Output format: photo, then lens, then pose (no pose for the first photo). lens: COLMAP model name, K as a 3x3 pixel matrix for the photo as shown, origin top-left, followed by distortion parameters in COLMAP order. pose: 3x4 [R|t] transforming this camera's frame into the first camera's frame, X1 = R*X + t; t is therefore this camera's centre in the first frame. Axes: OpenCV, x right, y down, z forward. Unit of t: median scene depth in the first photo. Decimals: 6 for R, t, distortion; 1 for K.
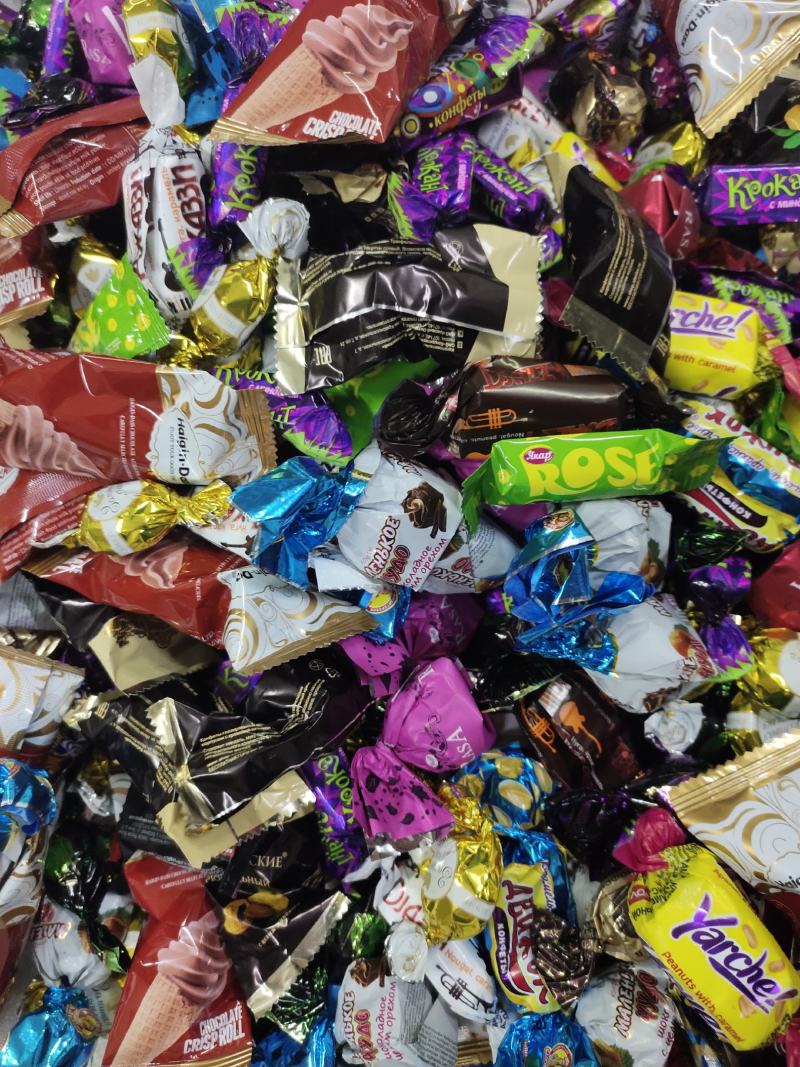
lens RADIAL K [[795.8, 0, 402.2], [0, 795.8, 509.6], [0, 0, 1]] dist [0.009569, -0.010701]
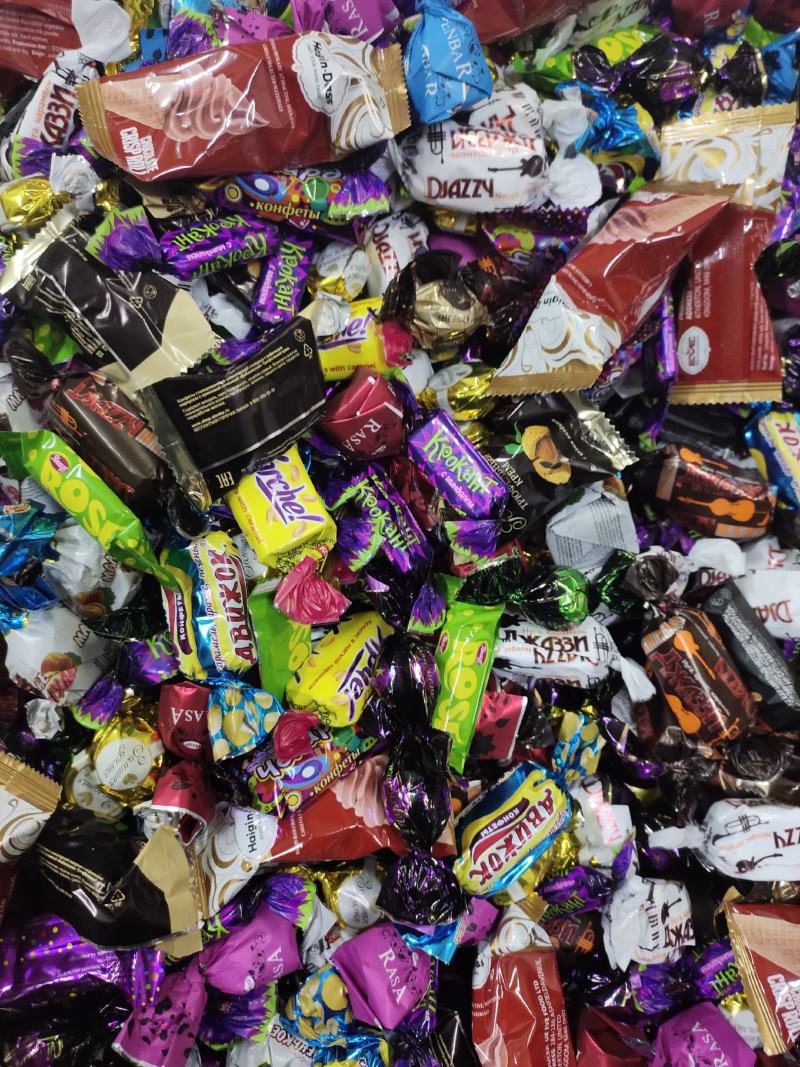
lens RADIAL K [[795.8, 0, 402.2], [0, 795.8, 509.6], [0, 0, 1]] dist [0.009569, -0.010701]
pose [[0.675454, 0.721580, -0.151935, 0.697243], [-0.710387, 0.692005, 0.128369, -0.499557], [0.197769, 0.021225, 0.980019, -0.066149]]
